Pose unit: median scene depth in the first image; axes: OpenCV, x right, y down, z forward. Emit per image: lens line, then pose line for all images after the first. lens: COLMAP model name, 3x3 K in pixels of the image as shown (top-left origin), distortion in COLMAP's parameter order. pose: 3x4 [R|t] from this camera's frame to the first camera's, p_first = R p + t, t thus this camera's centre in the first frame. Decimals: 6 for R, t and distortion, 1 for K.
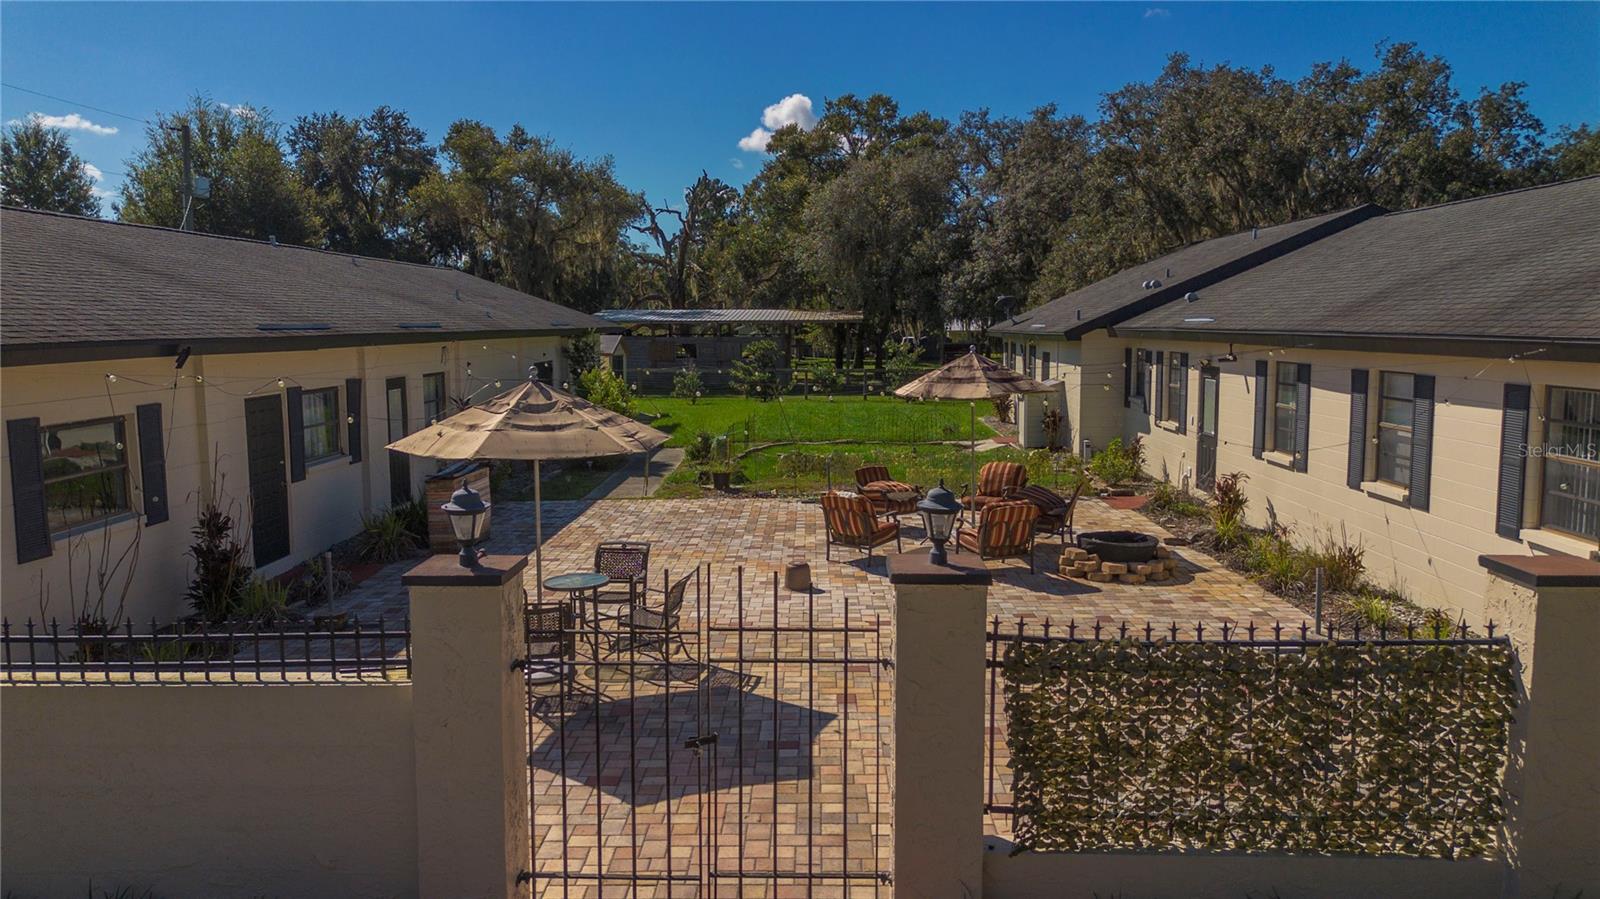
lens RADIAL K [[1148.4, 0, 797.3], [0, 1148.4, 422.2], [0, 0, 1]] dist [0.080845, -0.104191]
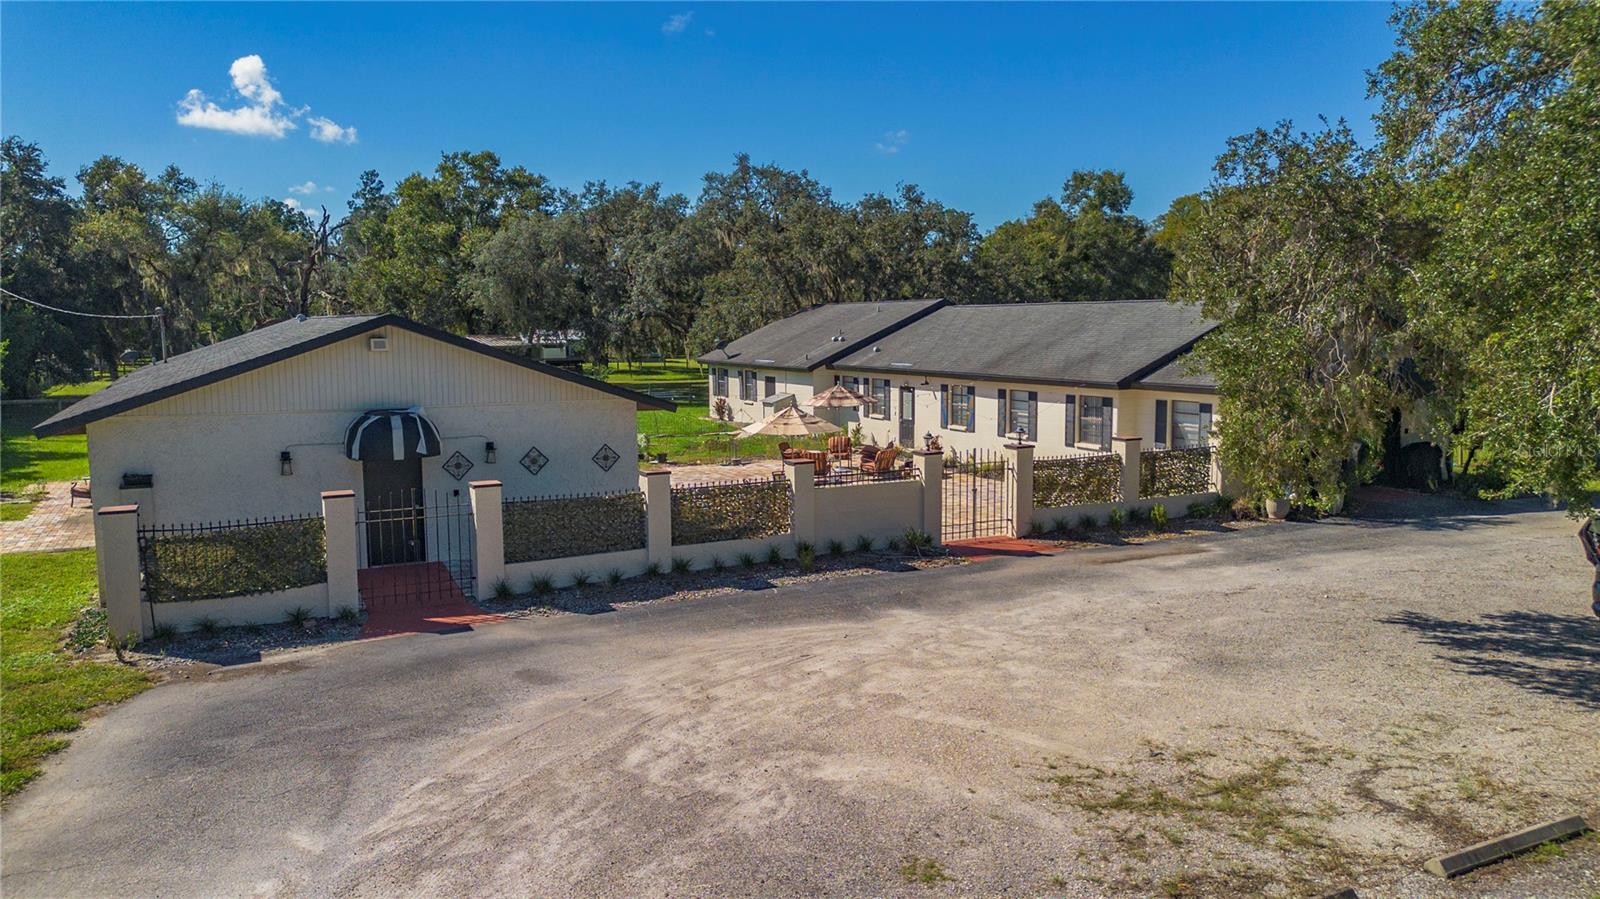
lens RADIAL K [[1132.8, 0, 815.9], [0, 1132.8, 446.0], [0, 0, 1]] dist [0.082415, -0.098825]
pose [[0.877440, -0.052274, 0.476829, -0.906780], [0.043201, 0.998616, 0.029982, -0.012252], [-0.477736, -0.005708, 0.878485, -0.836713]]
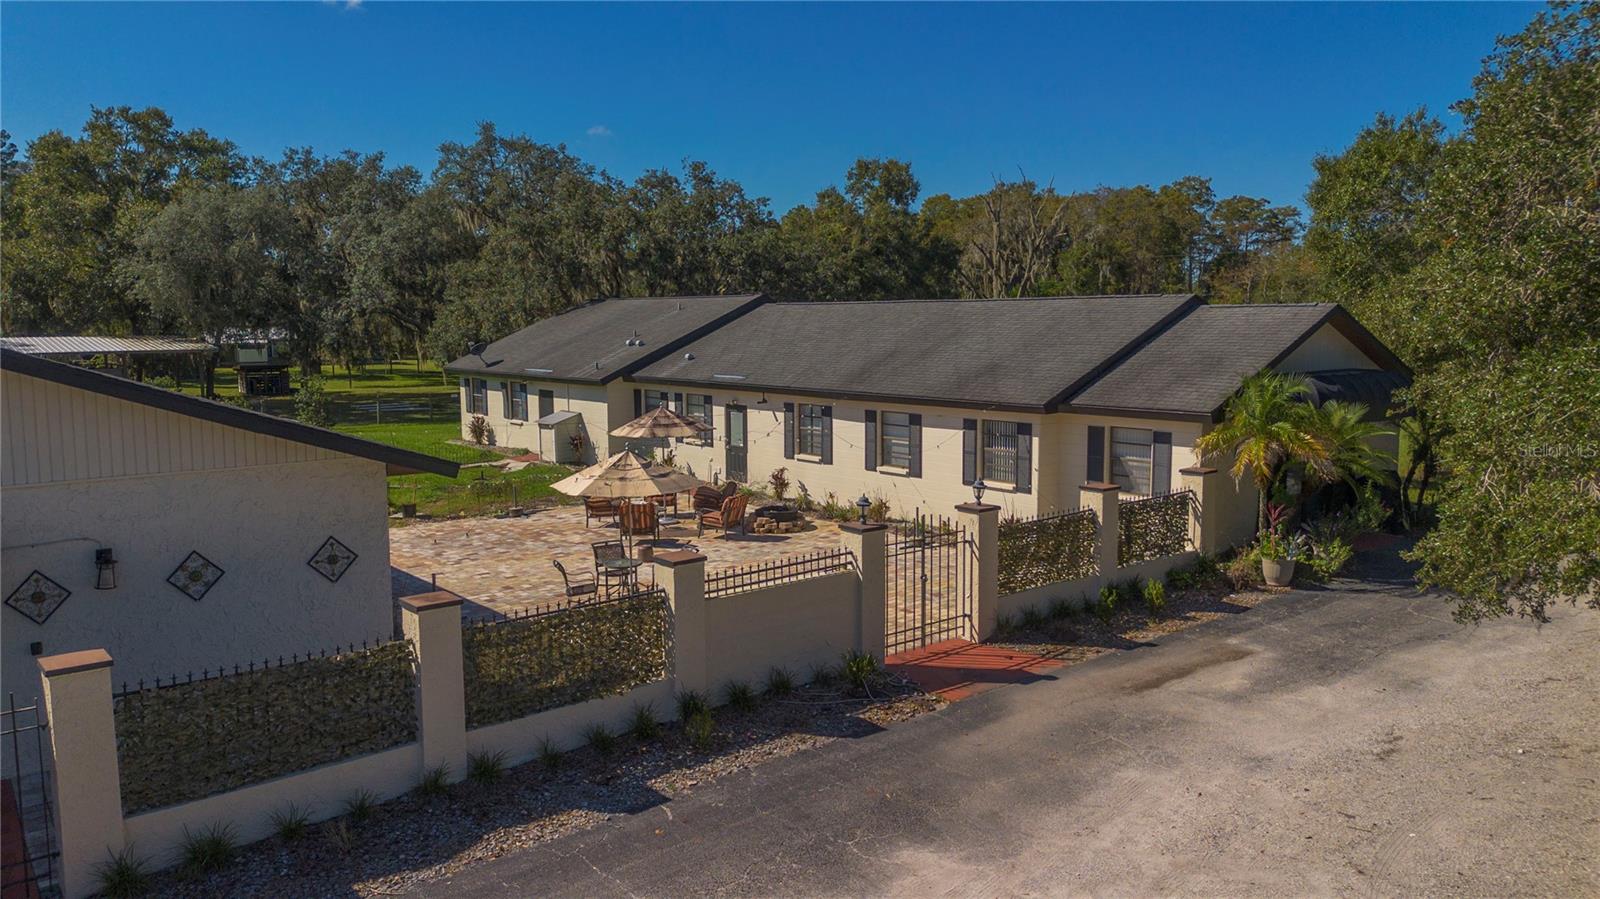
lens RADIAL K [[1132.8, 0, 815.9], [0, 1132.8, 446.0], [0, 0, 1]] dist [0.082415, -0.098825]
pose [[0.746540, -0.072847, 0.661341, -0.744817], [0.058194, 0.997328, 0.044165, -0.065305], [-0.662791, 0.005515, 0.748784, -0.324913]]
